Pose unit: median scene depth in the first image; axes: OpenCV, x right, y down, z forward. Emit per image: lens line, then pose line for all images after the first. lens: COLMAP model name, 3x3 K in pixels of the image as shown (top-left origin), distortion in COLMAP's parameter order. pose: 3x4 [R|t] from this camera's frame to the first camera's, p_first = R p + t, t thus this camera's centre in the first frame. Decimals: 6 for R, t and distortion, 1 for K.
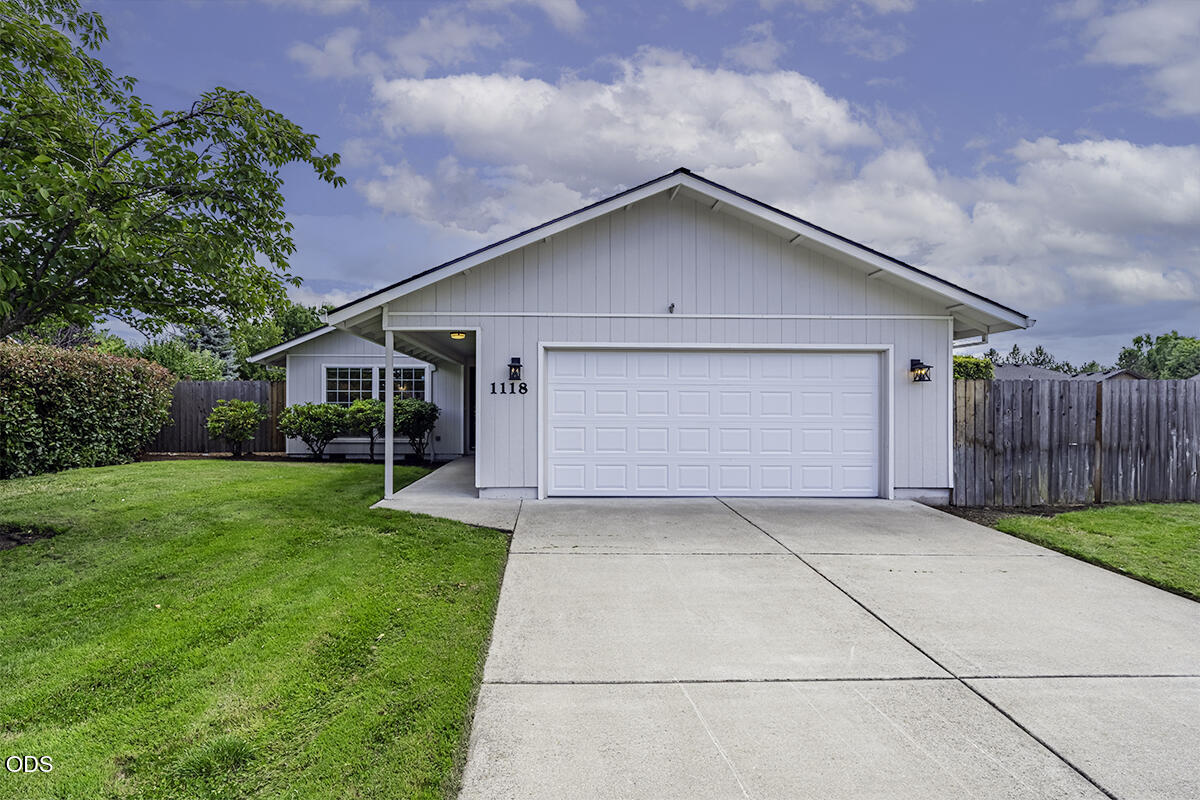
lens RADIAL K [[591.8, 0, 600.0], [0, 591.8, 400.0], [0, 0, 1]] dist [0.003308, 0.000709]
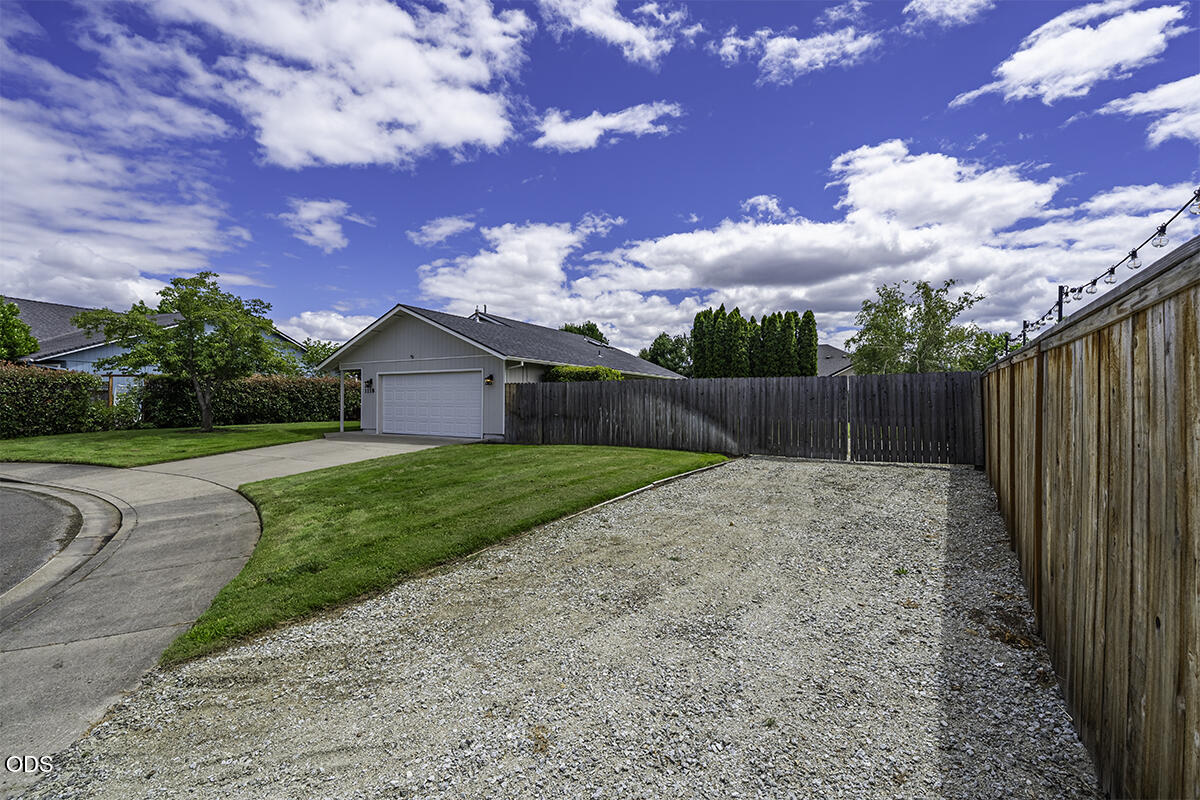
lens RADIAL K [[538.0, 0, 609.3], [0, 538.0, 380.8], [0, 0, 1]] dist [-0.005411, 0.000465]
pose [[0.853601, -0.023765, -0.520385, 1.883603], [0.011950, 0.999589, -0.026047, 0.010455], [0.520790, 0.016015, 0.853535, -0.447600]]
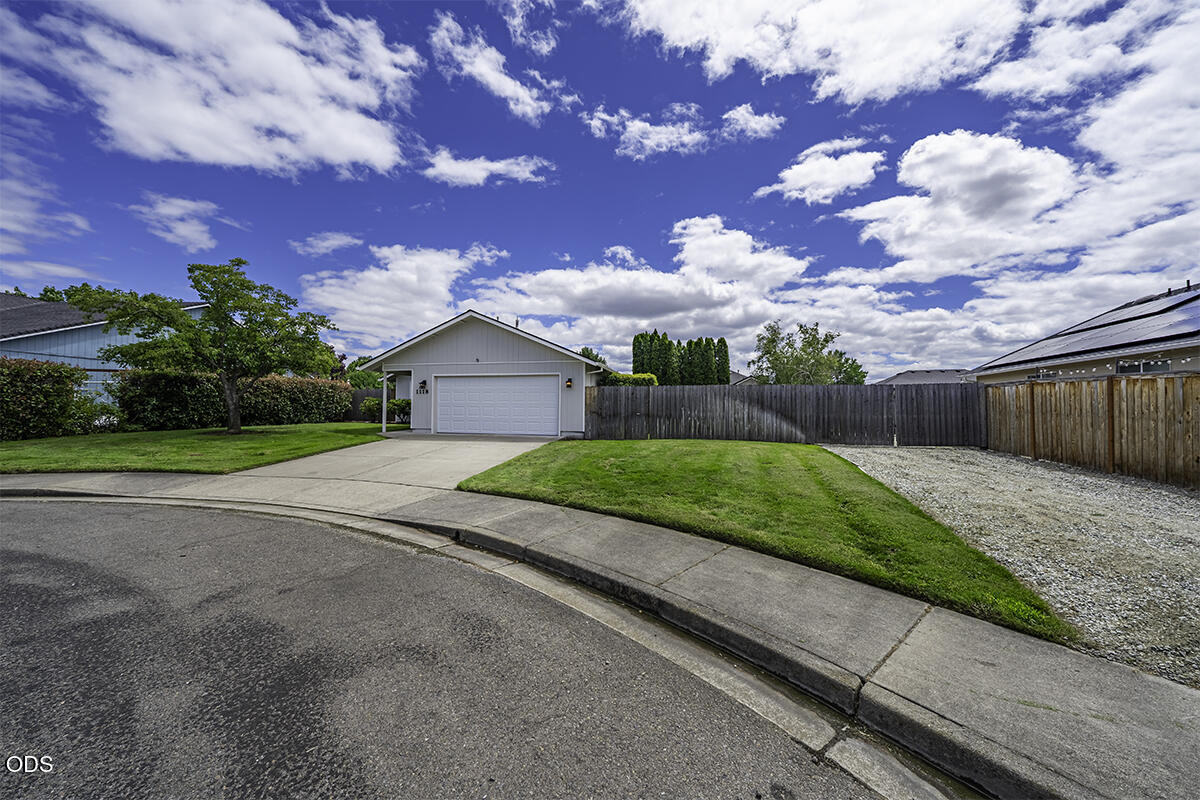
lens RADIAL K [[436.7, 0, 612.2], [0, 436.7, 404.5], [0, 0, 1]] dist [-0.000614, -0.000075]
pose [[0.971141, -0.001092, -0.238505, 1.101018], [0.002883, 0.999970, 0.007162, 0.025463], [0.238490, -0.007643, 0.971115, -0.686154]]
